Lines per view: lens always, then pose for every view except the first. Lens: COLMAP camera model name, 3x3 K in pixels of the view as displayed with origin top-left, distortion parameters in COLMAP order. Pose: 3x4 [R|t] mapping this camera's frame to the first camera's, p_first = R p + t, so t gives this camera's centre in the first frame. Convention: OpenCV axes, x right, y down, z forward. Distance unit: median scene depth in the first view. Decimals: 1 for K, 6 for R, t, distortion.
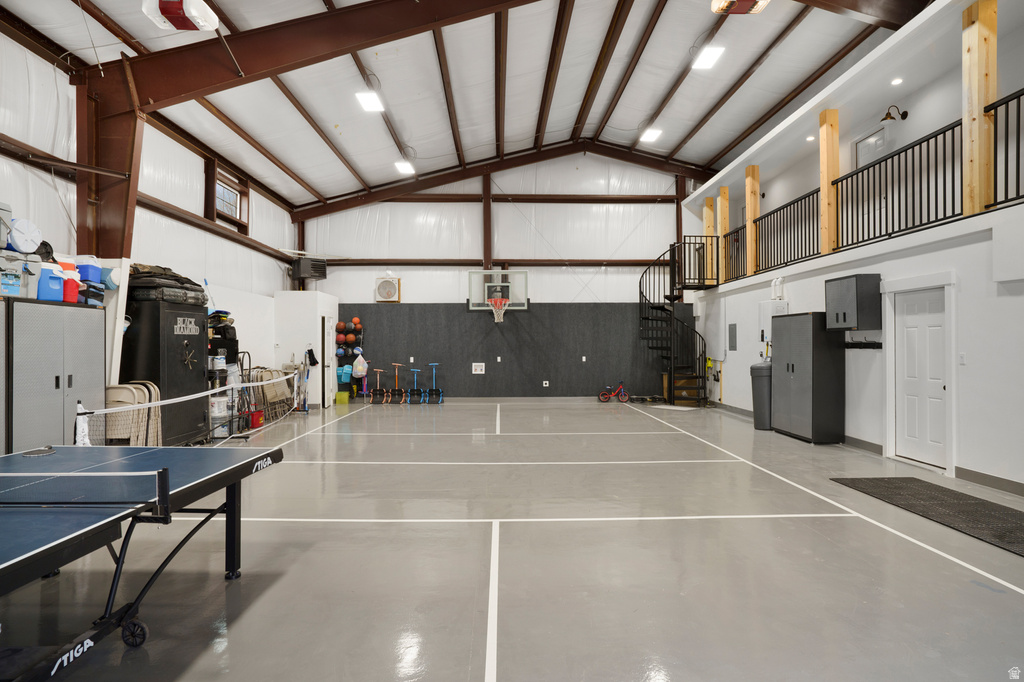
lens RADIAL K [[550.5, 0, 511.0], [0, 550.5, 343.6], [0, 0, 1]] dist [-0.014339, 0.014239]
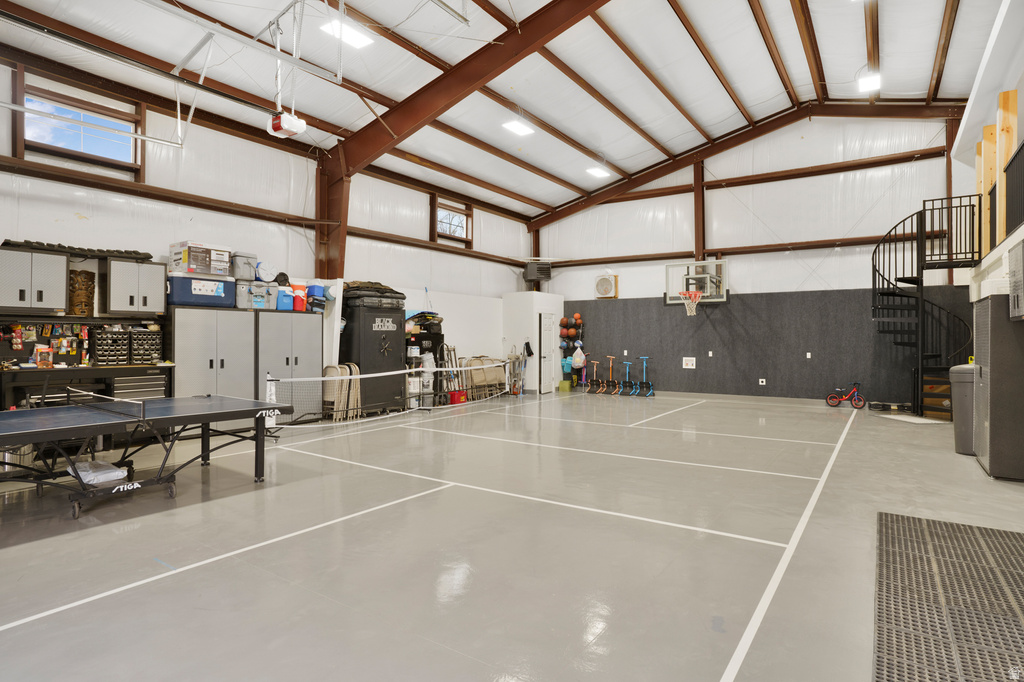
lens RADIAL K [[550.5, 0, 505.1], [0, 550.5, 340.8], [0, 0, 1]] dist [-0.014339, 0.014239]
pose [[0.828606, 0.005813, -0.559802, 0.238212], [-0.002186, 0.999972, 0.007148, -0.000615], [0.559828, -0.004699, 0.828596, 0.013579]]
